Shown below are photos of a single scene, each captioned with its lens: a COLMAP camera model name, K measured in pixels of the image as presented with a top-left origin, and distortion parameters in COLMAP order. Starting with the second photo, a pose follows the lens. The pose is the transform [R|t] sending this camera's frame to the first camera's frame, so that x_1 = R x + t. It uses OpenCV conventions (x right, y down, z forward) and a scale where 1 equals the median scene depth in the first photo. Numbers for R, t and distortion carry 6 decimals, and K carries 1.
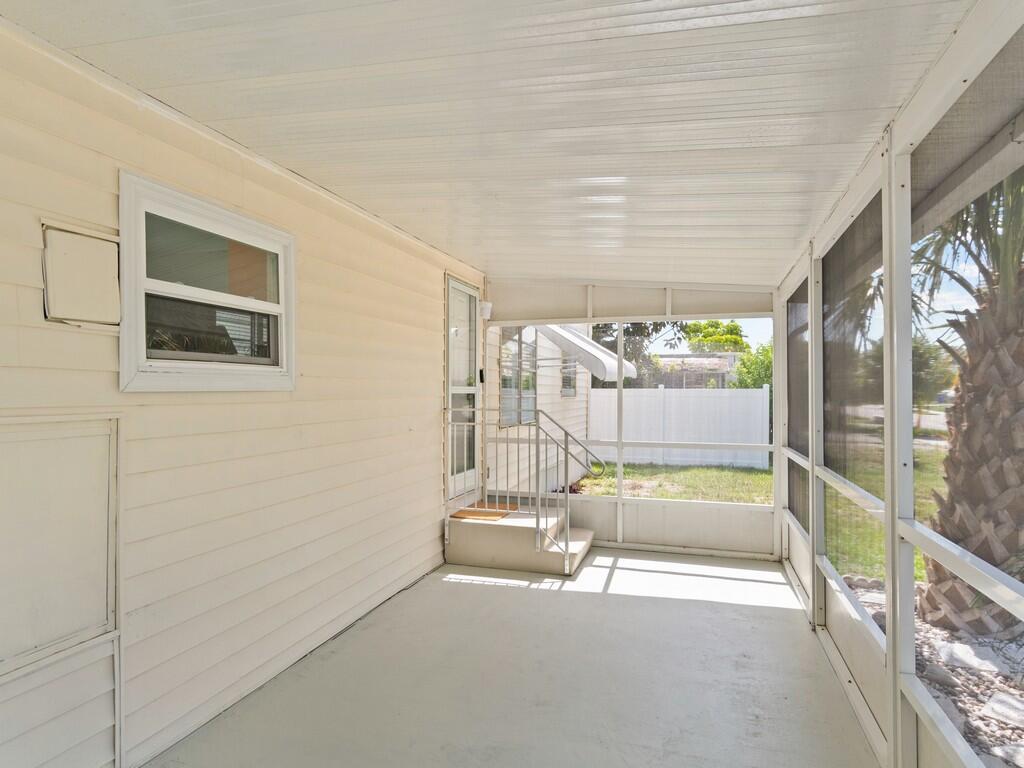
lens RADIAL K [[591.8, 0, 512.0], [0, 591.8, 384.0], [0, 0, 1]] dist [0.001617, 0.001059]
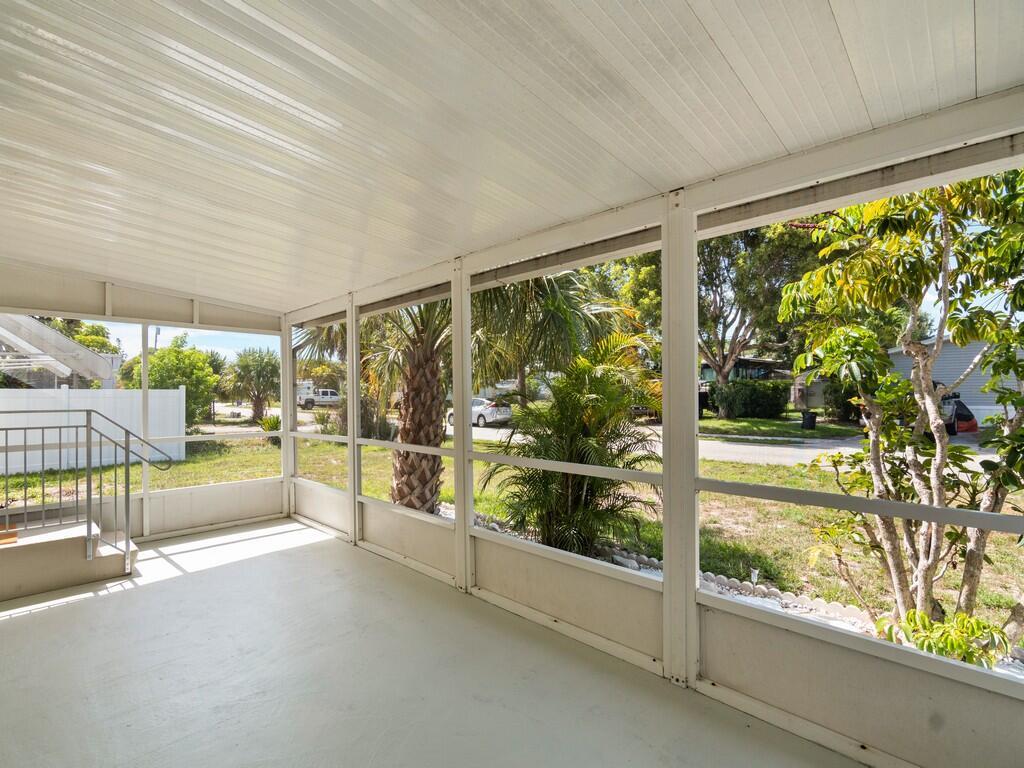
lens RADIAL K [[479.8, 0, 512.0], [0, 479.8, 384.0], [0, 0, 1]] dist [-0.000577, -0.000351]
pose [[0.445979, 0.015636, 0.894907, -0.348251], [-0.010319, 0.999871, -0.012328, 0.005547], [-0.894984, -0.003737, 0.446082, 0.060235]]
